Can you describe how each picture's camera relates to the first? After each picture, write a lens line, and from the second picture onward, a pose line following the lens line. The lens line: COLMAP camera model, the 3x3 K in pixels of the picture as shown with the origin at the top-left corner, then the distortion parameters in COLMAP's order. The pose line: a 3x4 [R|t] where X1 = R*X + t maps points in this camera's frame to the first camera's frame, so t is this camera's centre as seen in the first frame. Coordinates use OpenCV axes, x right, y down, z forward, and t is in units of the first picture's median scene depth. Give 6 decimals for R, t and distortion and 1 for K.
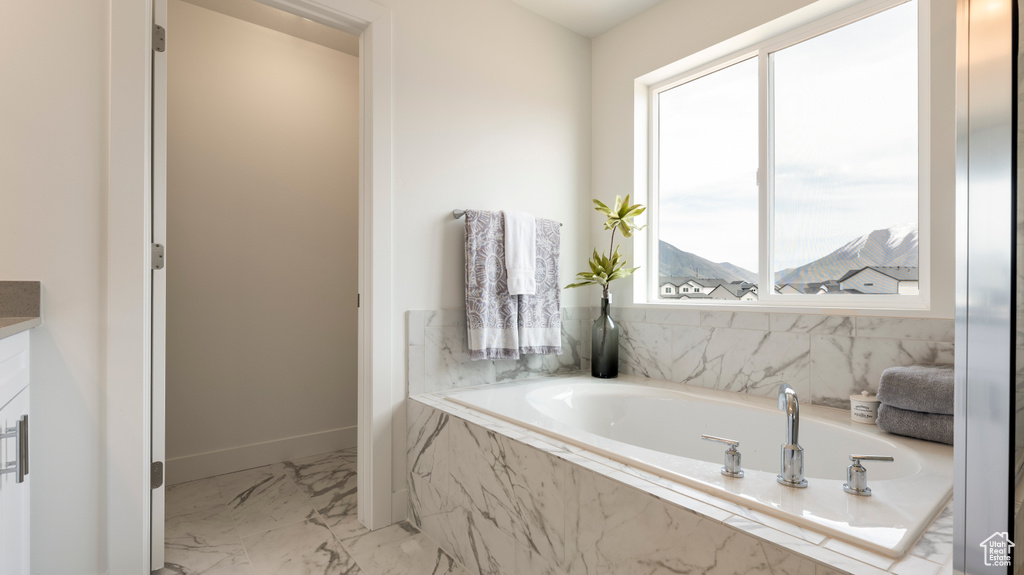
lens RADIAL K [[468.6, 0, 509.2], [0, 468.6, 294.7], [0, 0, 1]] dist [-0.002525, -0.000178]
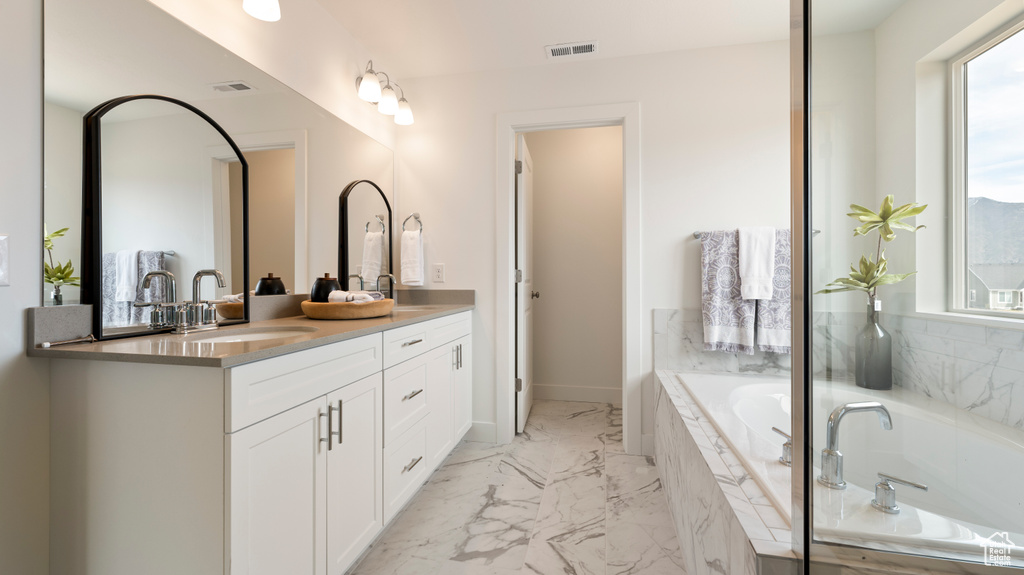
lens RADIAL K [[416.7, 0, 512.0], [0, 416.7, 287.5], [0, 0, 1]] dist [-0.001300, -0.000184]
pose [[0.637362, 0.012555, -0.770462, 0.440210], [-0.003919, 0.999907, 0.013052, -0.040914], [0.770554, -0.005300, 0.637352, -0.116717]]
